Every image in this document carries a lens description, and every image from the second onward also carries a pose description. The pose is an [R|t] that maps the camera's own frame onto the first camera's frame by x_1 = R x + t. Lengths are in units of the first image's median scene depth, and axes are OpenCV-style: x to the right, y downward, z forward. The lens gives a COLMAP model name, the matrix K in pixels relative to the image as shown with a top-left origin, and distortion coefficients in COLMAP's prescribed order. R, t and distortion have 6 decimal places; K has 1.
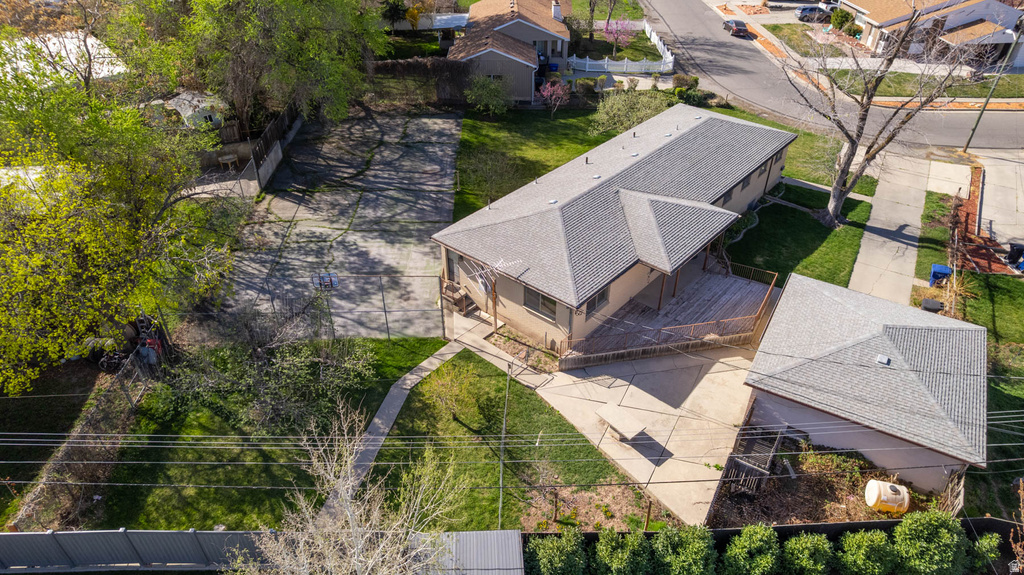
lens RADIAL K [[656.4, 0, 513.3], [0, 656.4, 291.6], [0, 0, 1]] dist [-0.079945, 0.074160]
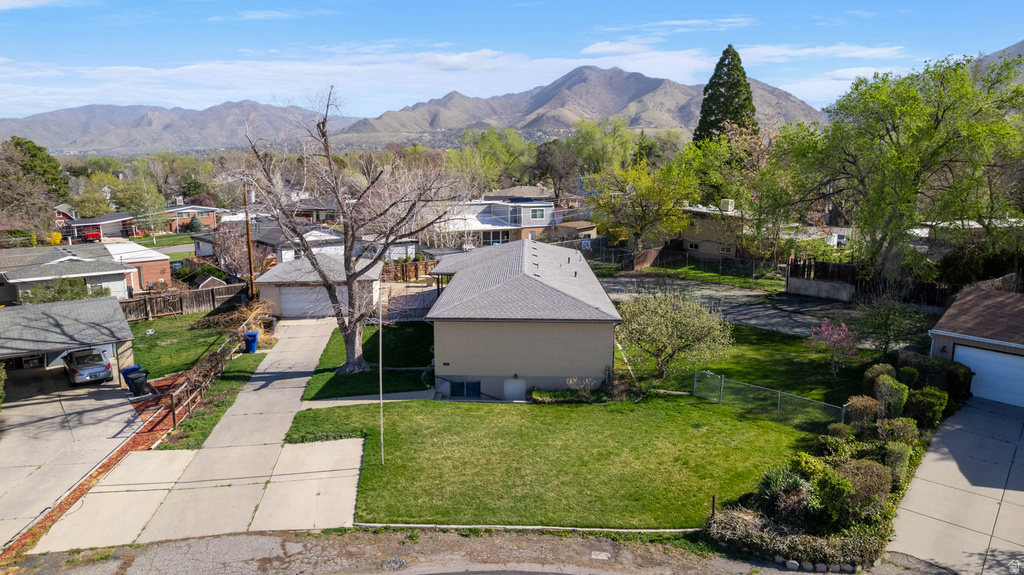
lens RADIAL K [[656.4, 0, 513.3], [0, 656.4, 291.6], [0, 0, 1]] dist [-0.079945, 0.074160]
pose [[-0.772708, 0.112512, -0.624711, 0.804468], [-0.378123, 0.708907, 0.595378, -0.716062], [0.509849, 0.696271, -0.505234, 1.391218]]
